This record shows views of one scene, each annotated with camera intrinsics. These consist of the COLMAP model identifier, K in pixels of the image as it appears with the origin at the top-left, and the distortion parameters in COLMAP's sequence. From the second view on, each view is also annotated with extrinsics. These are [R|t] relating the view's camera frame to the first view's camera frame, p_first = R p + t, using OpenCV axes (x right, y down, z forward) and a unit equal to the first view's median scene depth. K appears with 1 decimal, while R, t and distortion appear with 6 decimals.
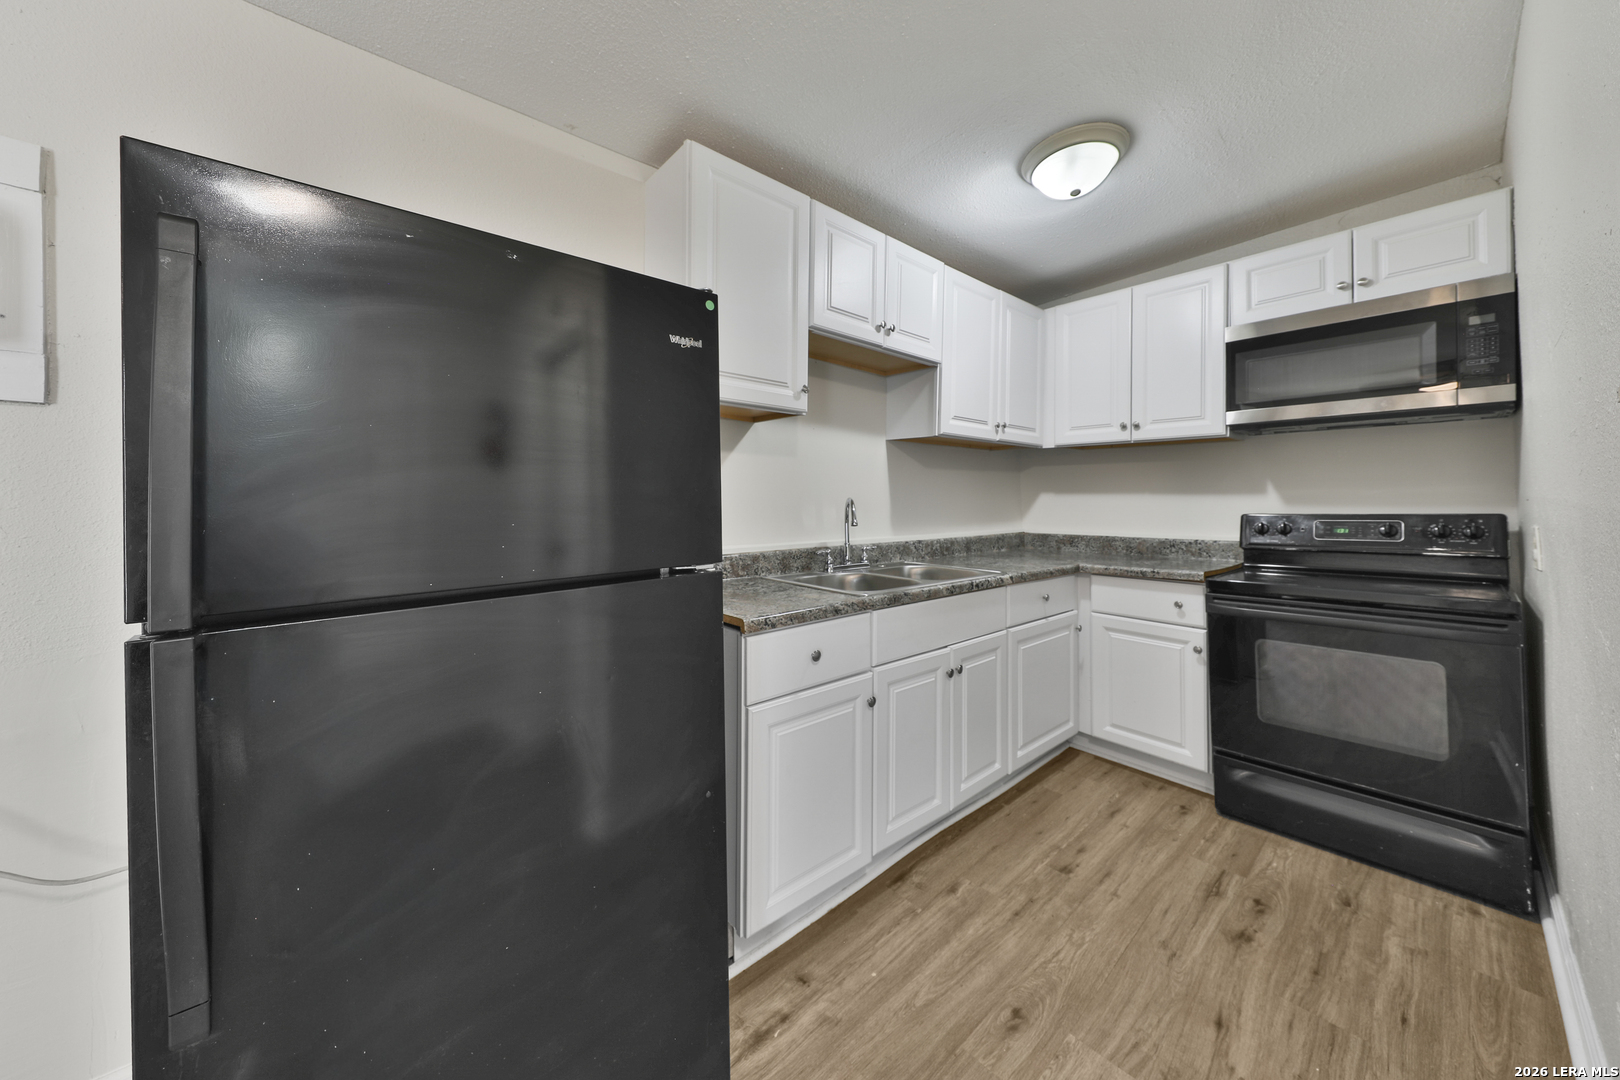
lens RADIAL K [[545.0, 0, 811.2], [0, 545.0, 503.2], [0, 0, 1]] dist [-0.000154, 0.000008]
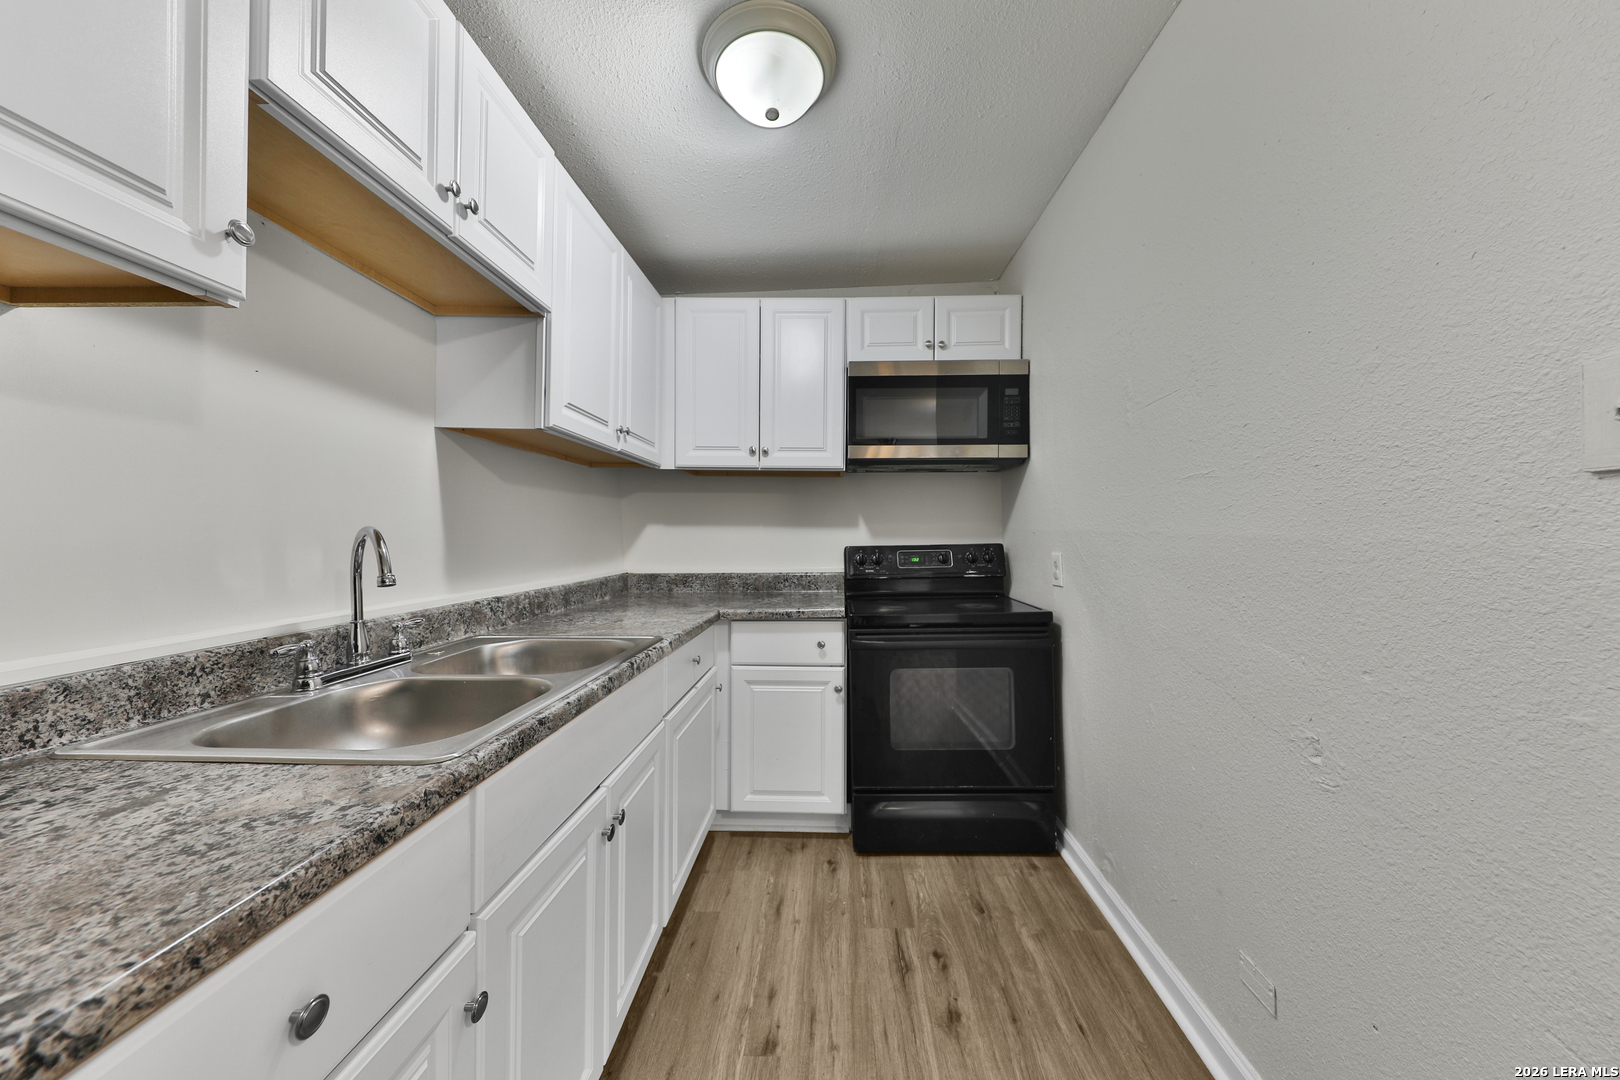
lens RADIAL K [[540.9, 0, 815.6], [0, 540.9, 537.1], [0, 0, 1]] dist [0.020866, -0.007542]
pose [[0.677088, -0.003916, 0.735892, -0.017065], [0.004022, 0.999991, 0.001621, -0.000108], [-0.735891, 0.001862, 0.677097, 0.381555]]
